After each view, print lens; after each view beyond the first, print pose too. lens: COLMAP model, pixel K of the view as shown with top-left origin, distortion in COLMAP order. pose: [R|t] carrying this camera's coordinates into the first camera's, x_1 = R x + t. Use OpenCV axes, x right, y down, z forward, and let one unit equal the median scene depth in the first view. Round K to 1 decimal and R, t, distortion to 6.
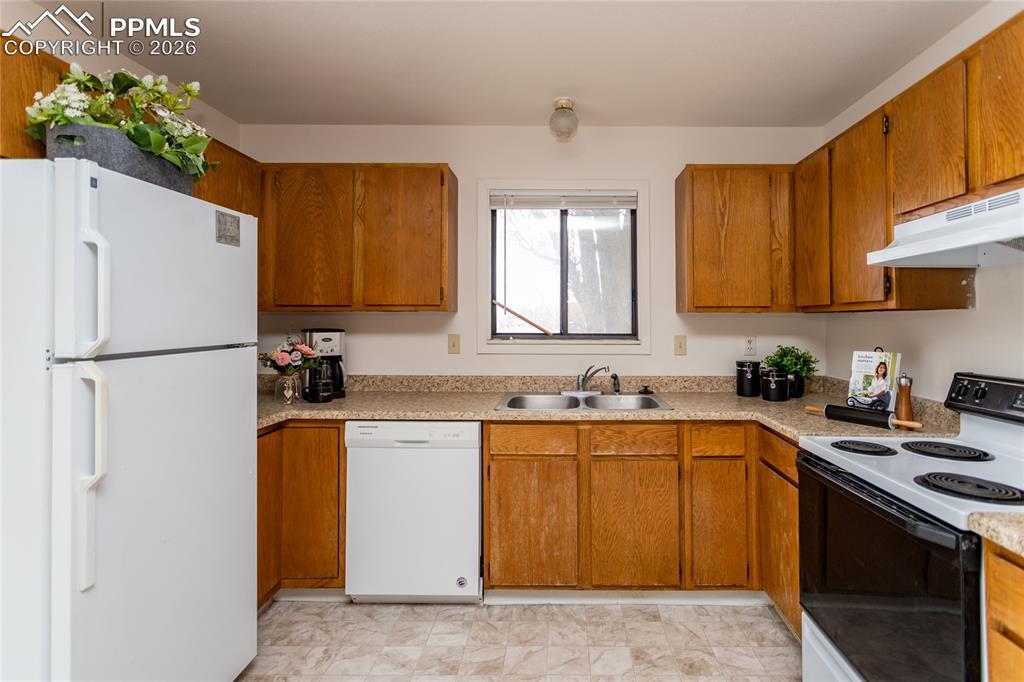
lens RADIAL K [[486.2, 0, 513.8], [0, 486.2, 315.3], [0, 0, 1]] dist [0.000546, 0.000640]
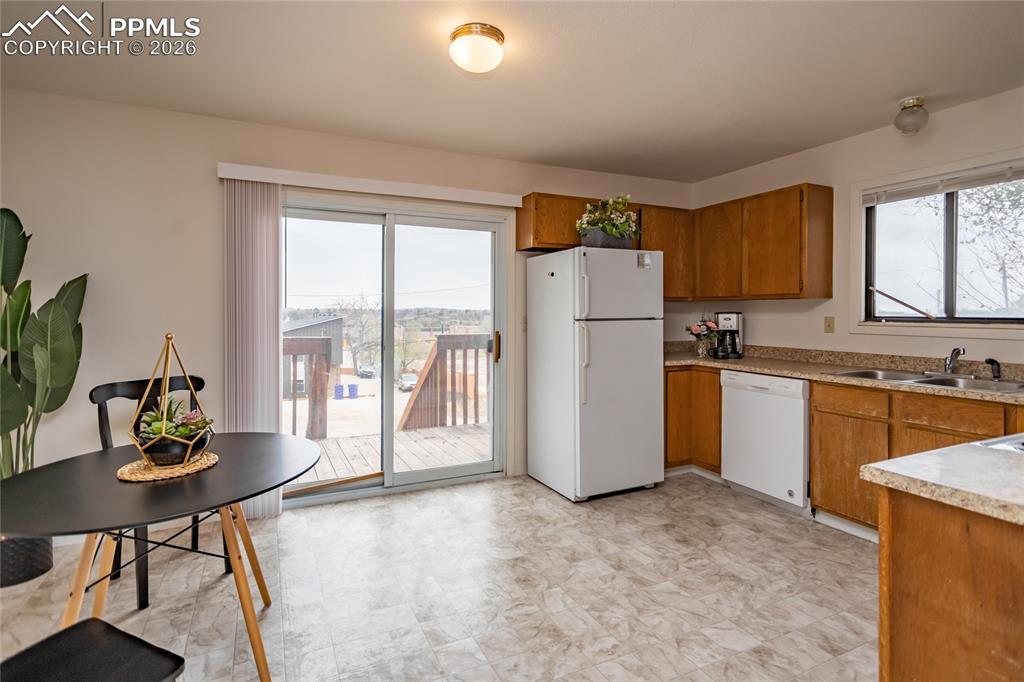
lens RADIAL K [[486.2, 0, 513.8], [0, 486.2, 315.3], [0, 0, 1]] dist [0.000546, 0.000640]
pose [[0.460776, 0.005003, -0.887502, 0.732848], [0.011780, 0.999862, 0.011752, 0.014591], [0.887438, -0.015870, 0.460653, -0.320660]]
